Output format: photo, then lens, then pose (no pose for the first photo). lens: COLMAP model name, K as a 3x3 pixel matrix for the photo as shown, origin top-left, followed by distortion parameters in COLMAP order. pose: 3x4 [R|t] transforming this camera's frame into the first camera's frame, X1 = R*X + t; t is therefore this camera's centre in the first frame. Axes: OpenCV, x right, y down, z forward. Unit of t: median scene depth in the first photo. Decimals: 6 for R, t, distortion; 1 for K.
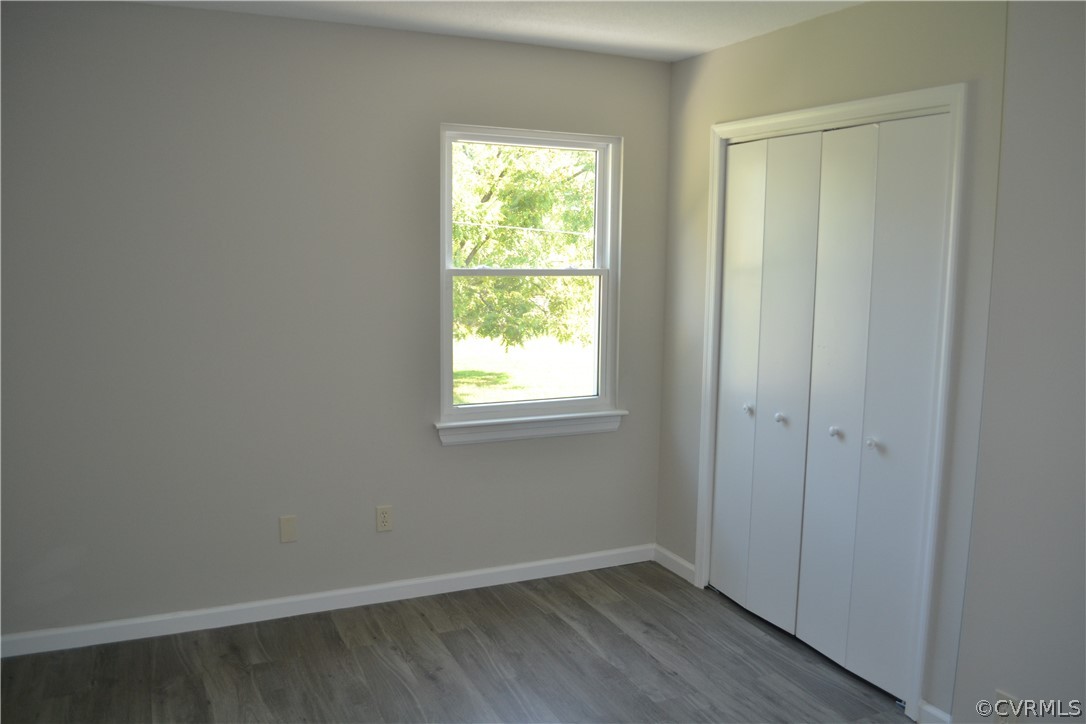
lens RADIAL K [[865.3, 0, 542.4], [0, 865.3, 365.5], [0, 0, 1]] dist [-0.081016, 0.010505]
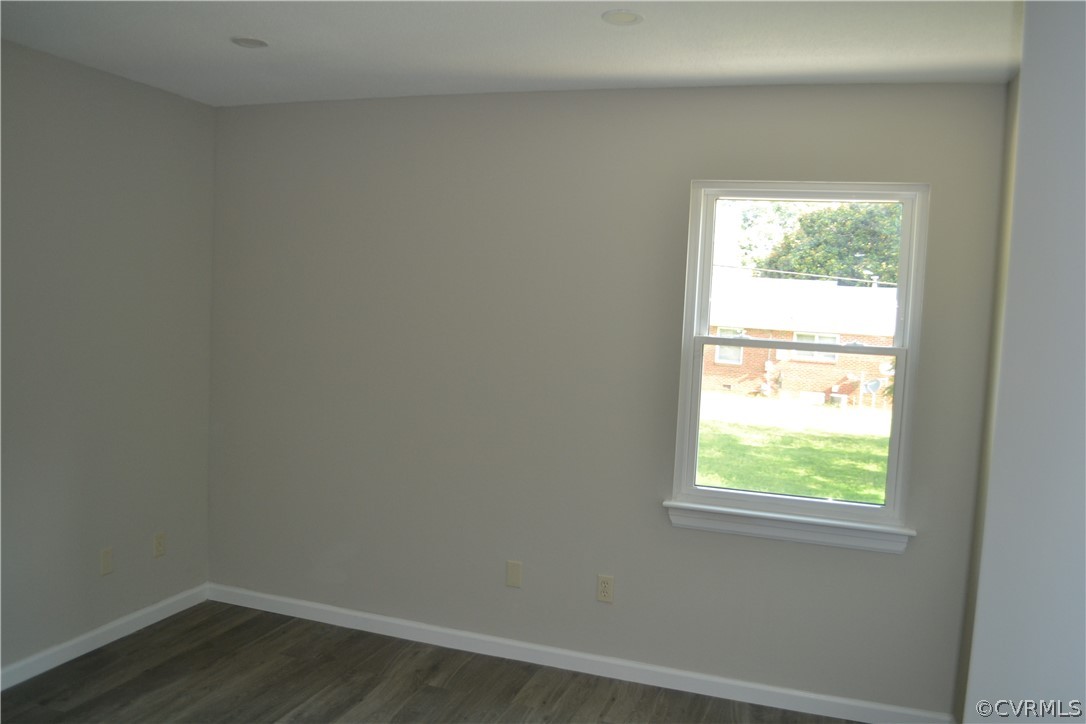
lens RADIAL K [[865.3, 0, 542.4], [0, 865.3, 365.5], [0, 0, 1]] dist [-0.081016, 0.010505]
pose [[0.722728, 0.071650, -0.687408, 0.409248], [-0.131905, 0.990629, -0.035426, -0.026380], [0.678428, 0.116276, 0.725407, 0.223776]]
